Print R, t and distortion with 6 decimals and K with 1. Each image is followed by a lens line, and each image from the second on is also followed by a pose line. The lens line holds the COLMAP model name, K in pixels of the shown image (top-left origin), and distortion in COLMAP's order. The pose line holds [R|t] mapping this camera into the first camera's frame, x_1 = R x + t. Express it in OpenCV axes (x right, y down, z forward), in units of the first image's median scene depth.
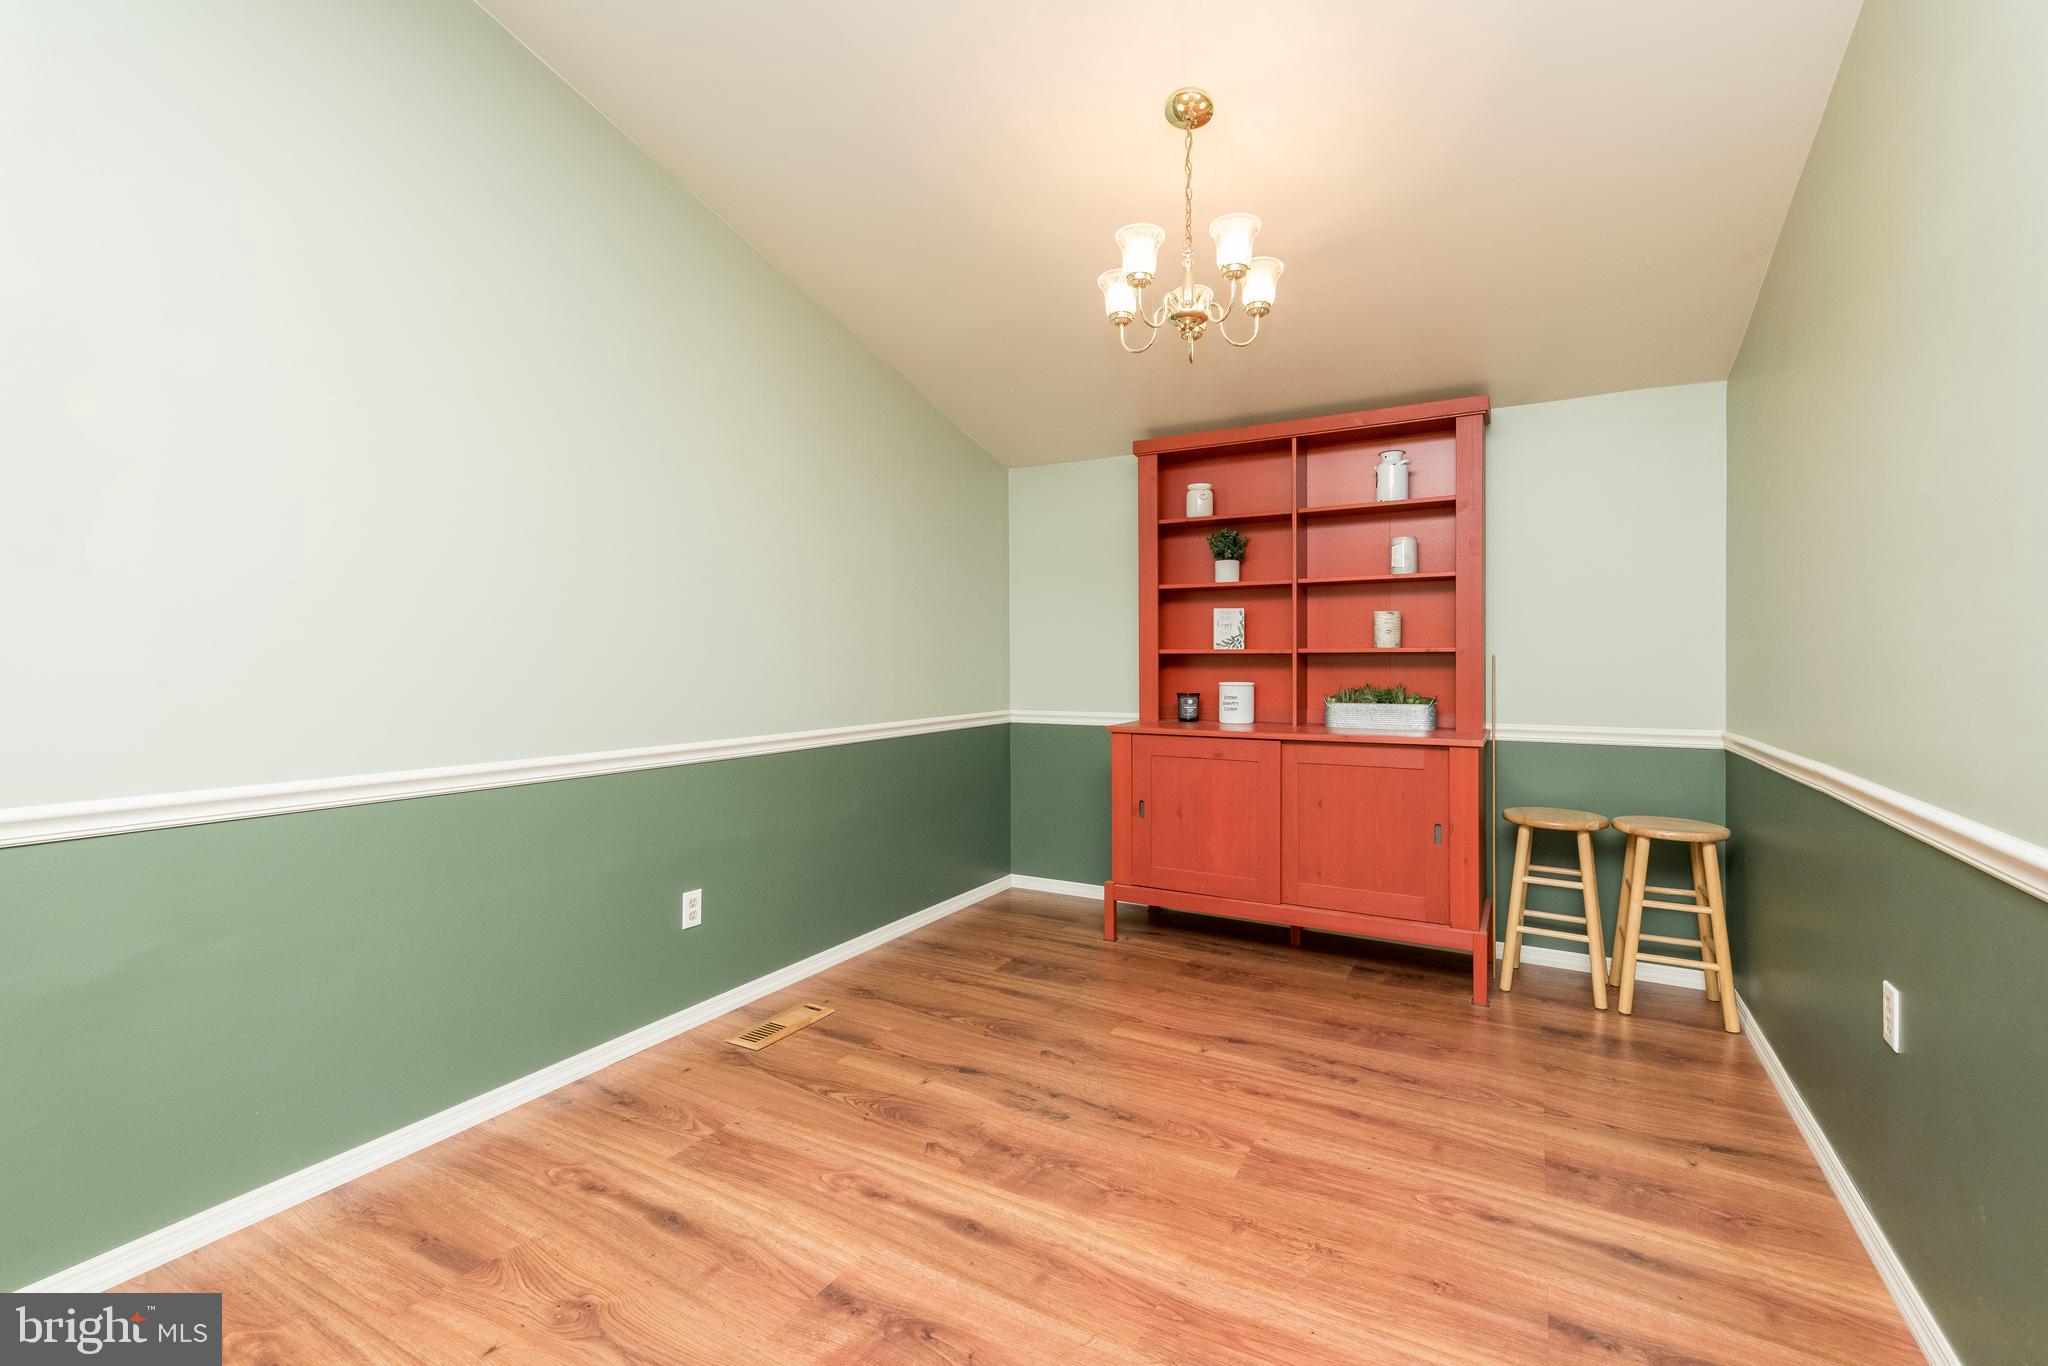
lens RADIAL K [[895.5, 0, 1043.0], [0, 895.5, 664.5], [0, 0, 1]] dist [0.026634, -0.009837]
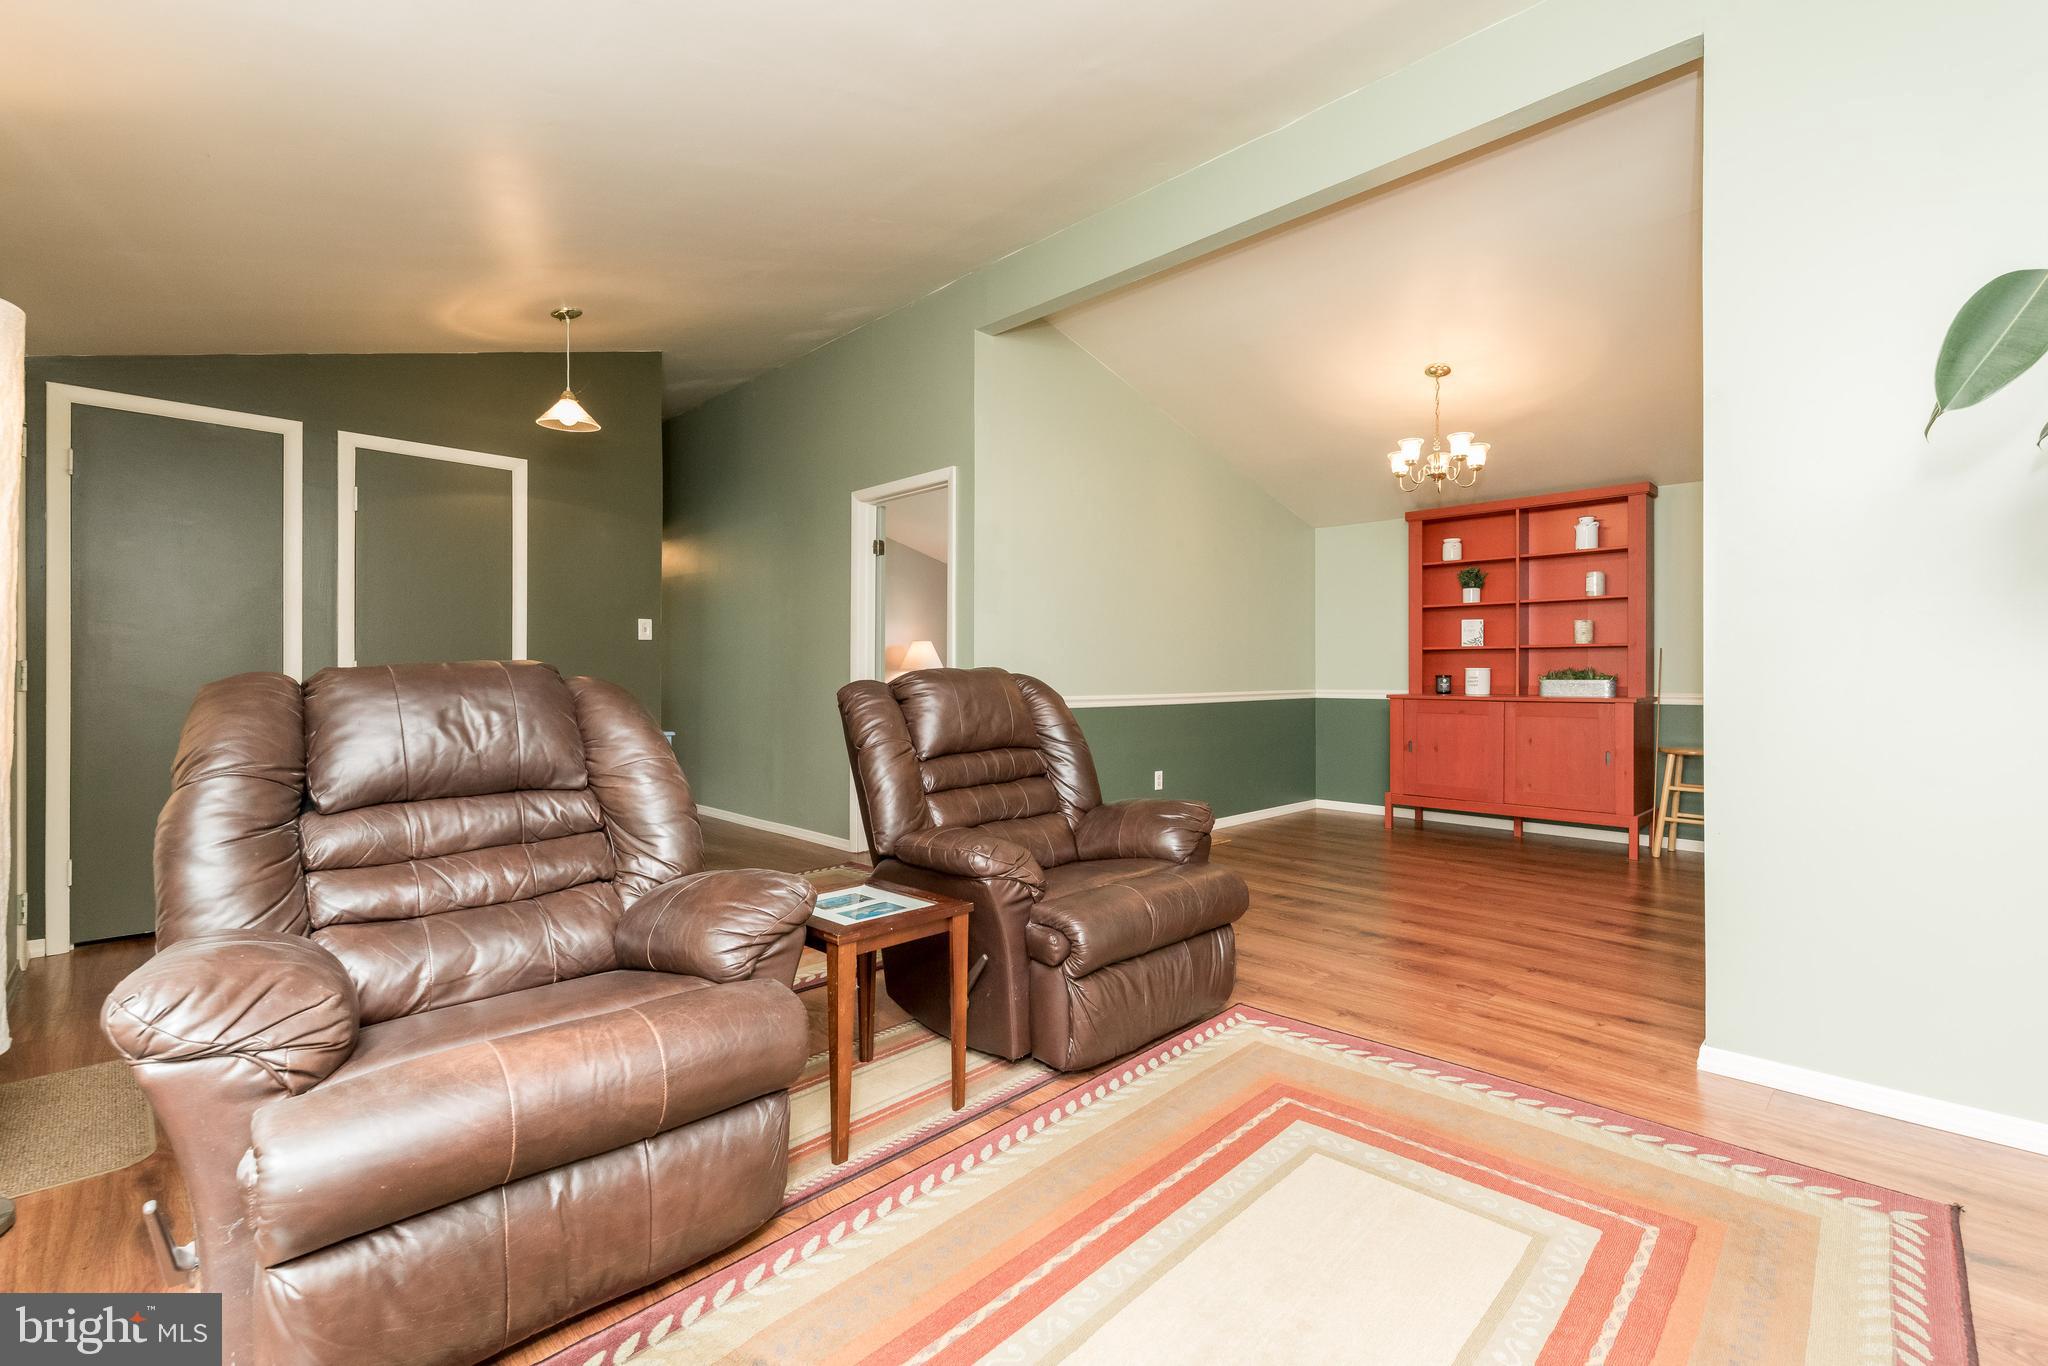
lens RADIAL K [[895.5, 0, 1043.0], [0, 895.5, 664.5], [0, 0, 1]] dist [0.026634, -0.009837]
pose [[0.962799, -0.001043, -0.270216, -0.085798], [-0.003704, 0.999848, -0.017055, 0.044656], [0.270192, 0.017421, 0.962649, -0.702141]]
